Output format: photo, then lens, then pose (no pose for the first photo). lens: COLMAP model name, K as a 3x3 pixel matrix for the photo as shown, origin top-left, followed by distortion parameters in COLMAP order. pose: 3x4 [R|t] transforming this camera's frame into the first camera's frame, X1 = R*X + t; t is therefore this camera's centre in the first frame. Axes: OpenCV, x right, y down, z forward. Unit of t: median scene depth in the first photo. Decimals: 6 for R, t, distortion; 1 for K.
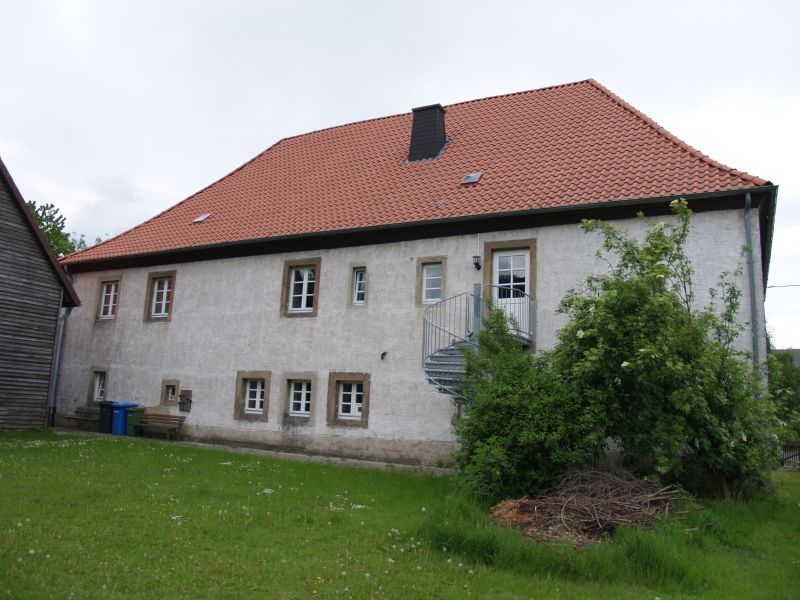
lens RADIAL K [[655.7, 0, 400.0], [0, 655.7, 300.0], [0, 0, 1]] dist [-0.118239, 0.070236]
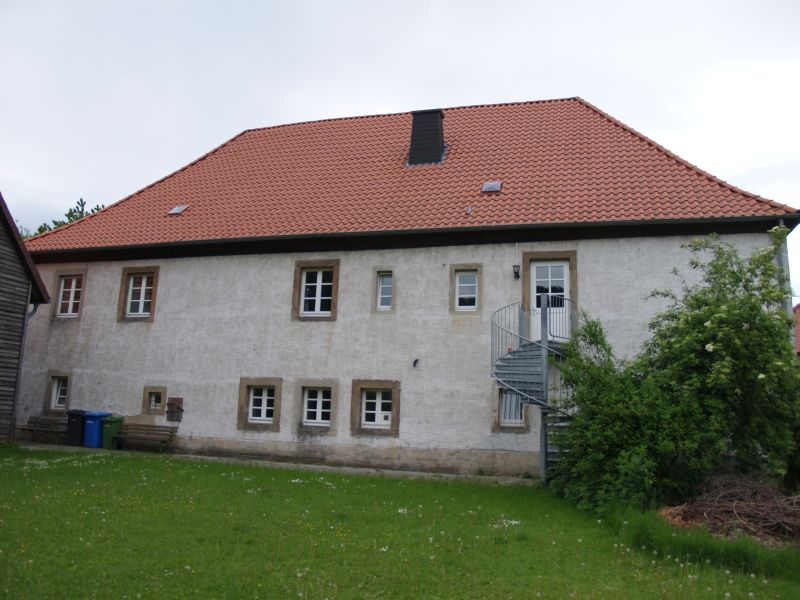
lens RADIAL K [[655.7, 0, 400.0], [0, 655.7, 300.0], [0, 0, 1]] dist [-0.118239, 0.070236]
pose [[0.977798, 0.026053, 0.207924, -0.234585], [-0.026071, 0.999657, -0.002655, -0.005358], [-0.207922, -0.002825, 0.978141, 0.043805]]
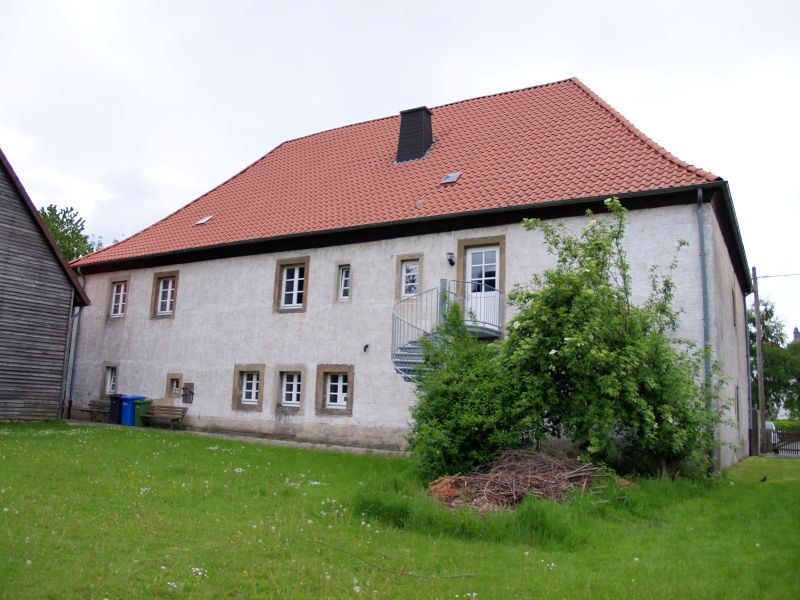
lens RADIAL K [[655.7, 0, 400.0], [0, 655.7, 300.0], [0, 0, 1]] dist [-0.118239, 0.070236]
pose [[0.999006, -0.014282, -0.042225, 0.069865], [0.014635, 0.999860, 0.008061, -0.000539], [0.042104, -0.008671, 0.999076, -0.052457]]
